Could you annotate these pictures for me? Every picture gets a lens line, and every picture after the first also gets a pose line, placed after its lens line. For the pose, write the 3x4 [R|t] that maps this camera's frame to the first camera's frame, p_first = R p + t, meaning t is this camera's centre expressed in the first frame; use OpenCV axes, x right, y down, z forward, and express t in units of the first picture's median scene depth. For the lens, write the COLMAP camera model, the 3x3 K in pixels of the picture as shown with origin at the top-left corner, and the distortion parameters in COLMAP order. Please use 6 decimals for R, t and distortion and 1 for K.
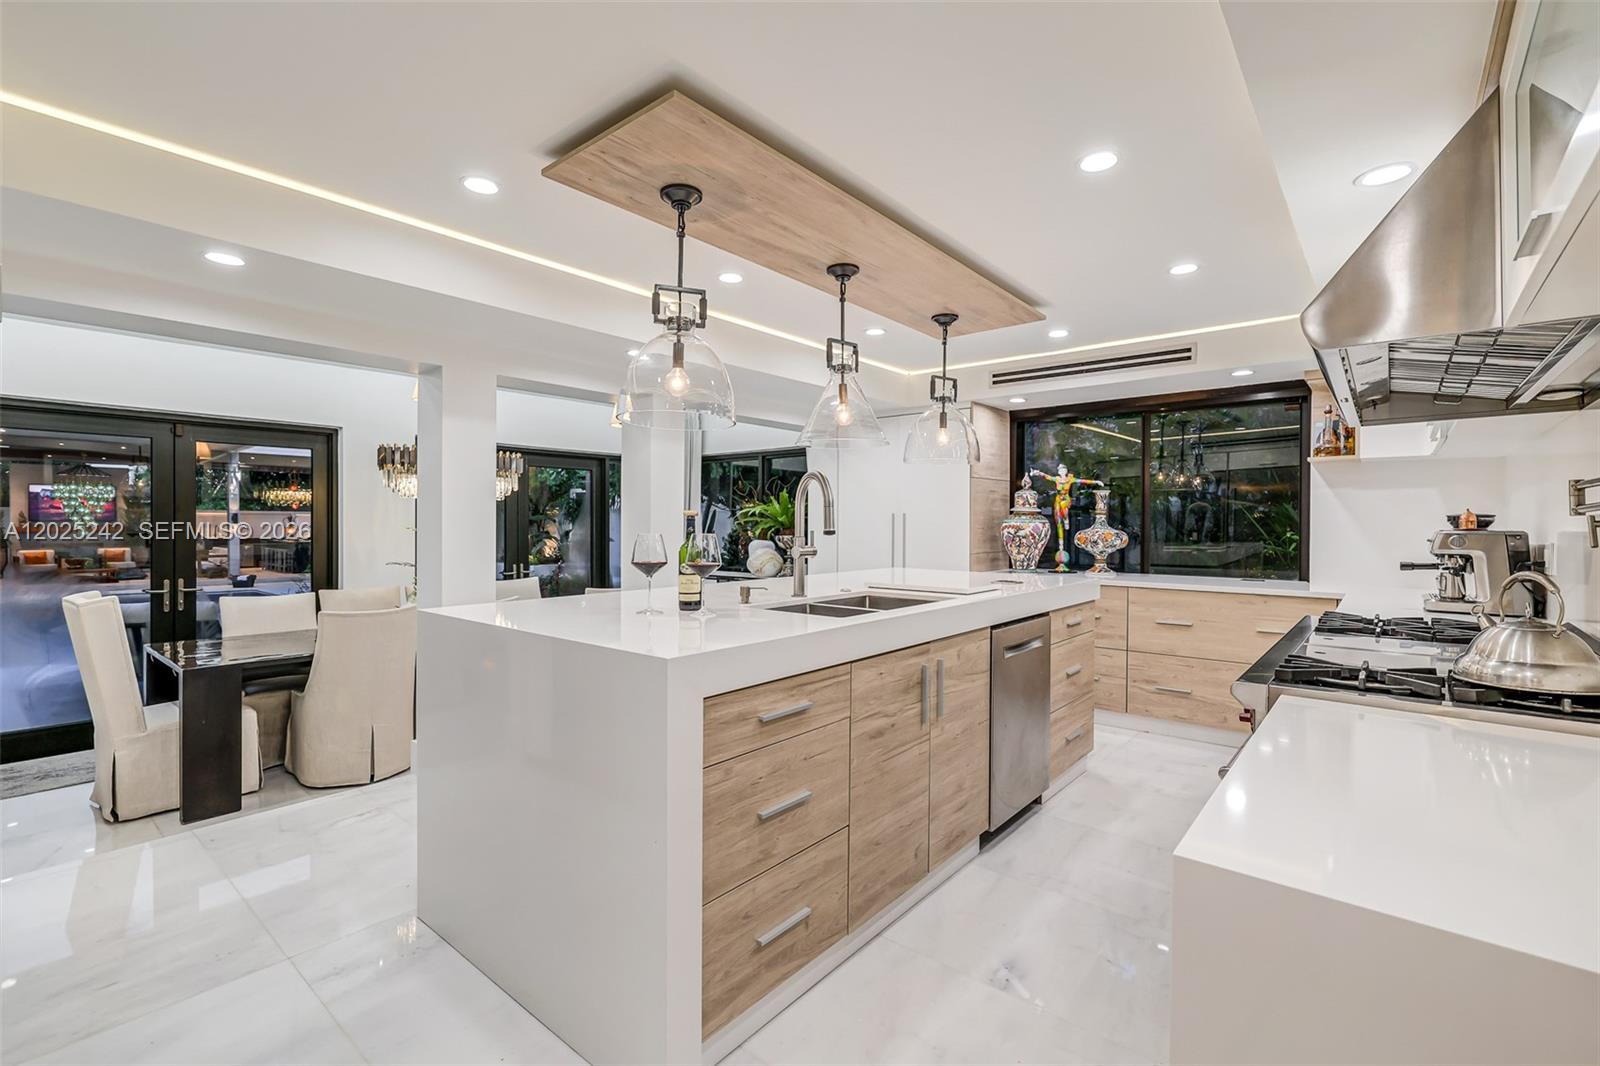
lens RADIAL K [[728.2, 0, 791.1], [0, 728.2, 537.3], [0, 0, 1]] dist [-0.001942, -0.000242]
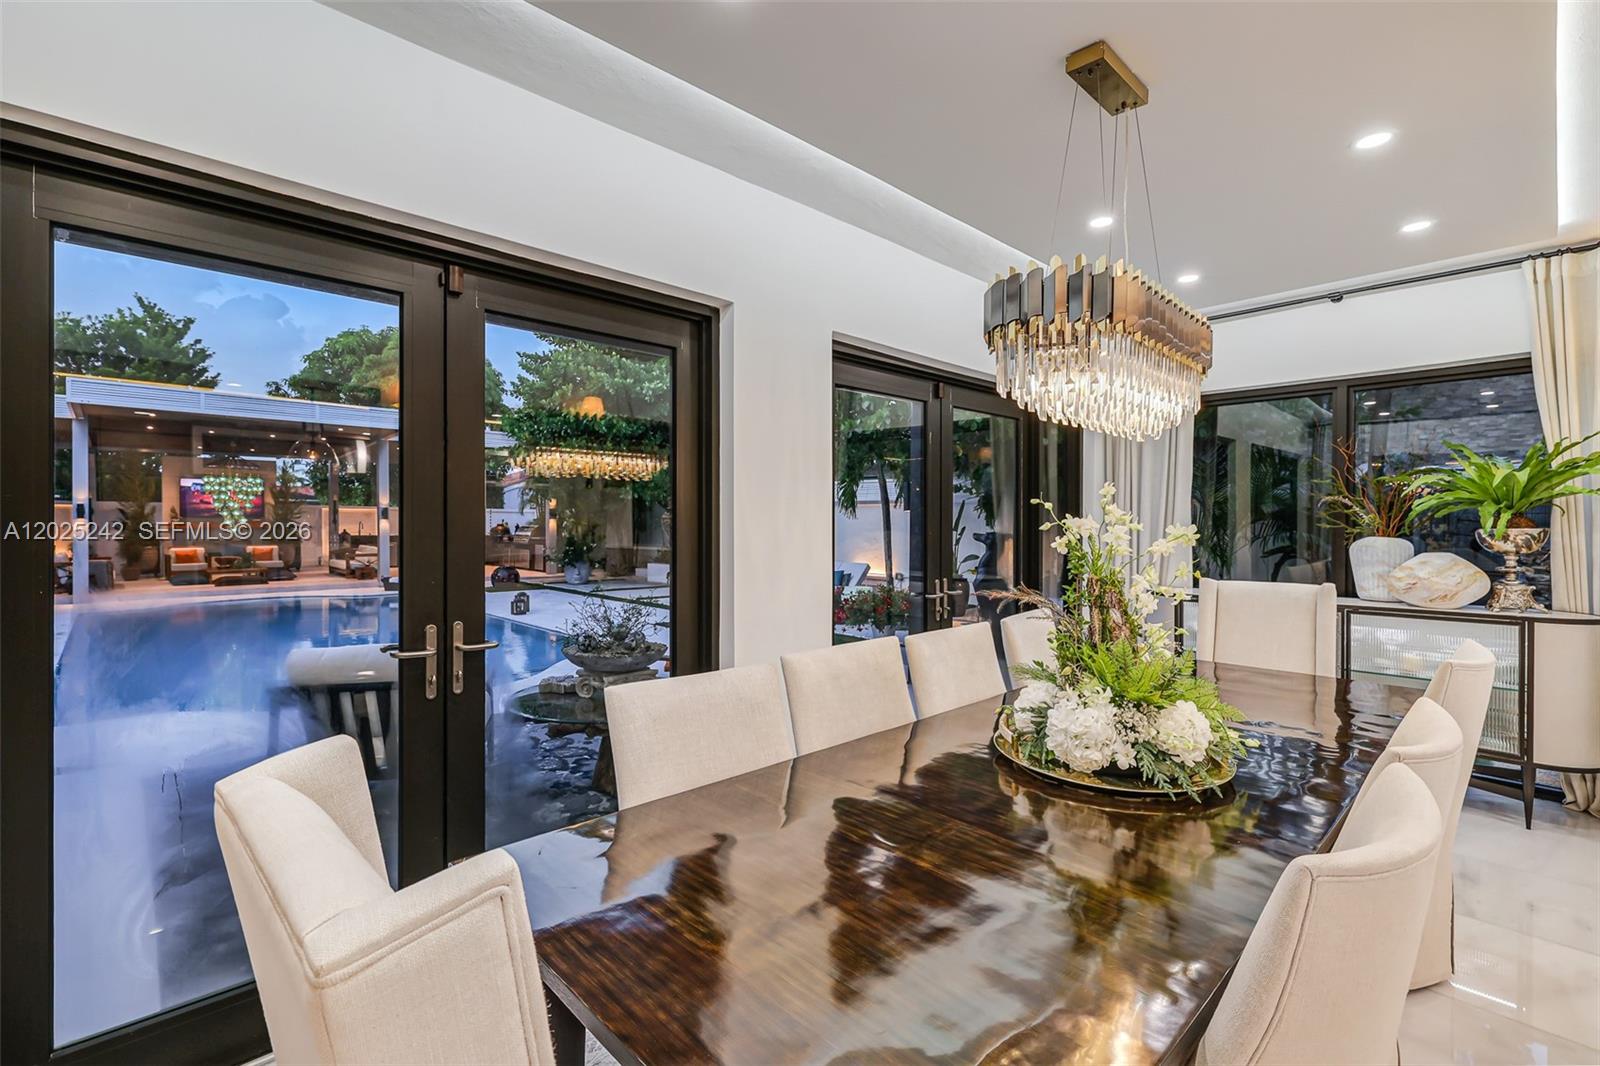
lens RADIAL K [[728.2, 0, 791.1], [0, 728.2, 537.3], [0, 0, 1]] dist [-0.001942, -0.000242]
pose [[0.993431, 0.000973, -0.114431, -0.646390], [-0.000734, 0.999997, 0.002133, 0.005846], [0.114433, -0.002035, 0.993429, 0.644383]]
